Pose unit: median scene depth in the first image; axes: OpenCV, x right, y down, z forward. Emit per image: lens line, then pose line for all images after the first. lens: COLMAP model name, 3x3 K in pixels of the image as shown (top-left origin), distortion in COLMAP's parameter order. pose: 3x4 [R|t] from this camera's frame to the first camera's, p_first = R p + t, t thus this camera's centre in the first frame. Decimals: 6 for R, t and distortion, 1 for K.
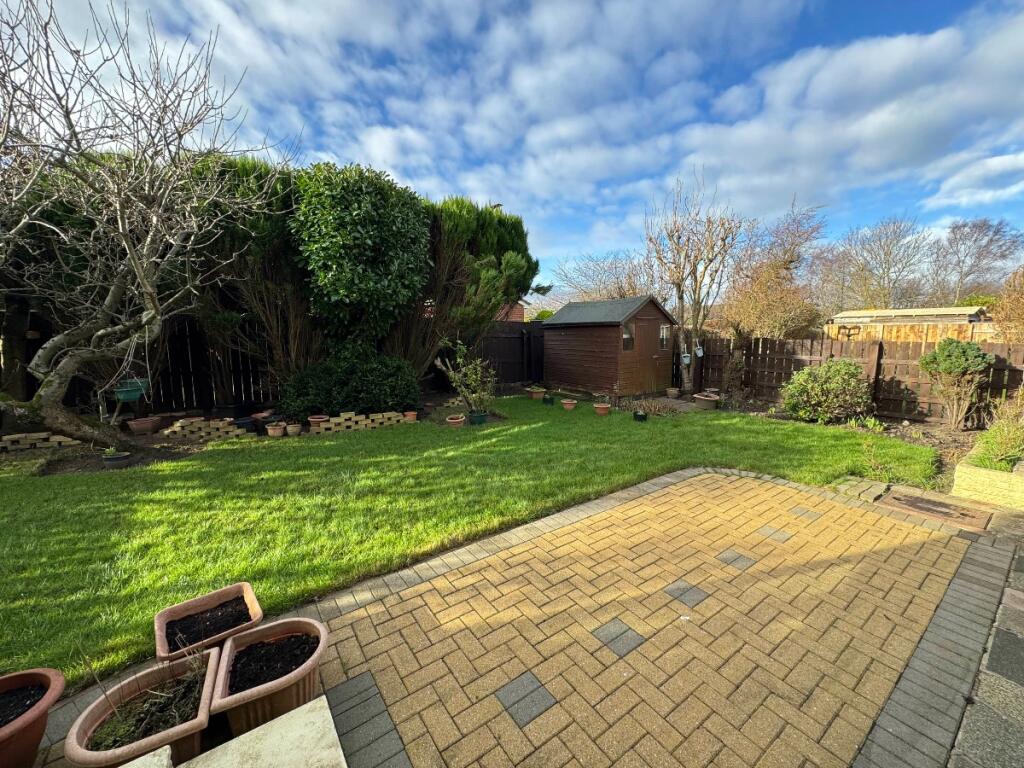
lens RADIAL K [[401.6, 0, 512.4], [0, 401.6, 374.7], [0, 0, 1]] dist [0.000542, 0.000641]
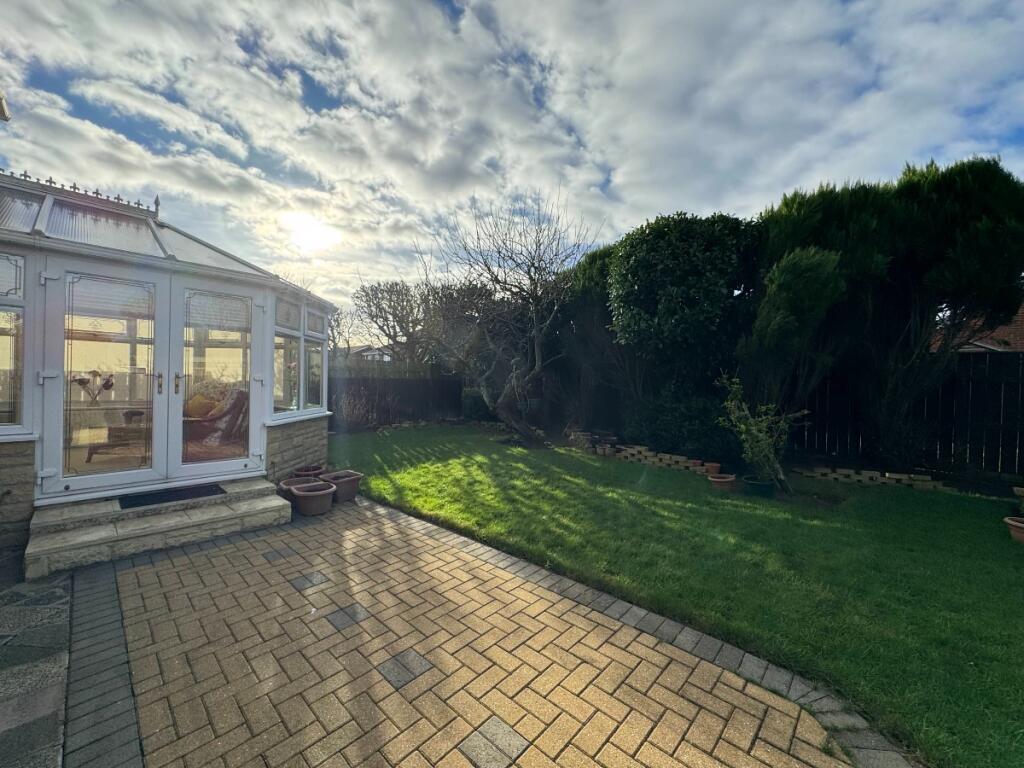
lens RADIAL K [[401.6, 0, 510.3], [0, 401.6, 387.9], [0, 0, 1]] dist [0.000542, 0.000641]
pose [[0.202011, 0.019913, -0.979181, 1.101034], [-0.114627, 0.993403, -0.003446, -0.031334], [0.972652, 0.112937, 0.202961, 0.858342]]
